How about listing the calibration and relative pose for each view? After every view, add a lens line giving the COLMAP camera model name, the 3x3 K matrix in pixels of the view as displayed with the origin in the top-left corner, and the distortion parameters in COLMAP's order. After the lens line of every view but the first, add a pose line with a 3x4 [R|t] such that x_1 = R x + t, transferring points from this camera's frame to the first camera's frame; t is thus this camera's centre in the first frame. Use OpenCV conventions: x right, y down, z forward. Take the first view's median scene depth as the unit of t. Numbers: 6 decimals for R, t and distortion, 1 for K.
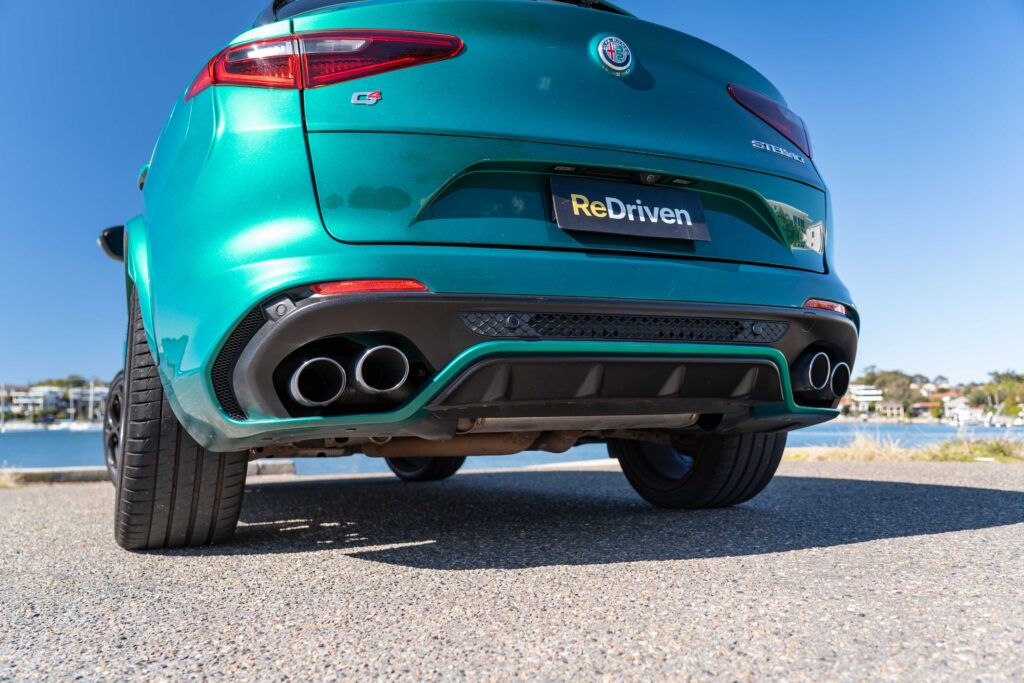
lens RADIAL K [[887.6, 0, 540.0], [0, 887.6, 354.6], [0, 0, 1]] dist [0.003762, 0.004097]
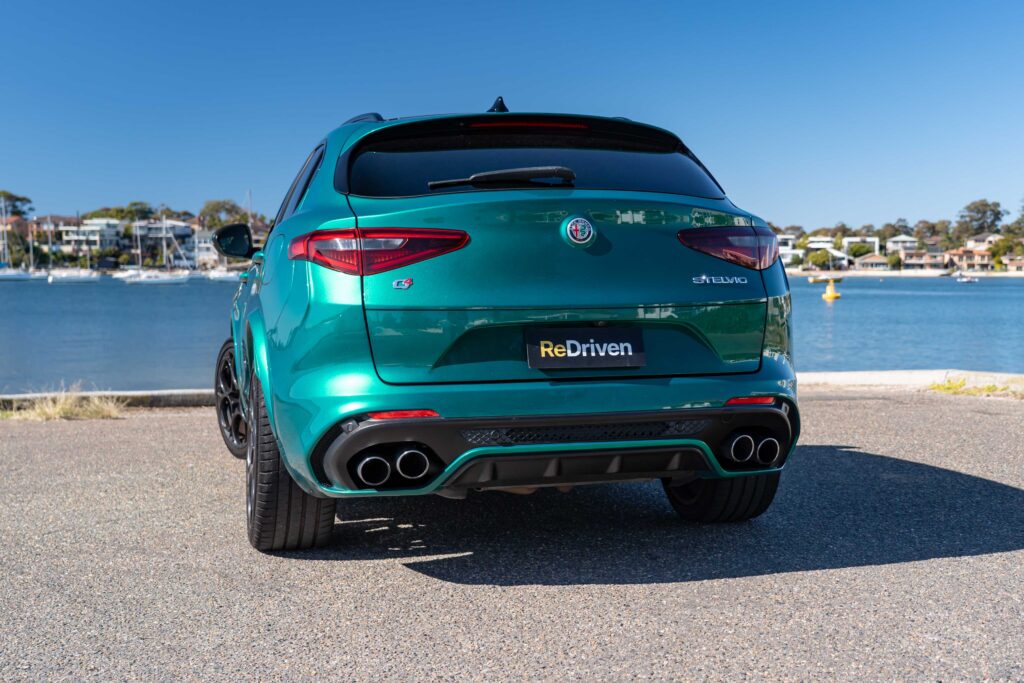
lens RADIAL K [[1298.4, 0, 562.8], [0, 1298.4, 340.1], [0, 0, 1]] dist [-0.008482, -0.006784]
pose [[0.985803, 0.020200, -0.166688, 0.419818], [0.000867, 0.992111, 0.125356, -0.442217], [0.167906, -0.123721, 0.978009, -1.071612]]
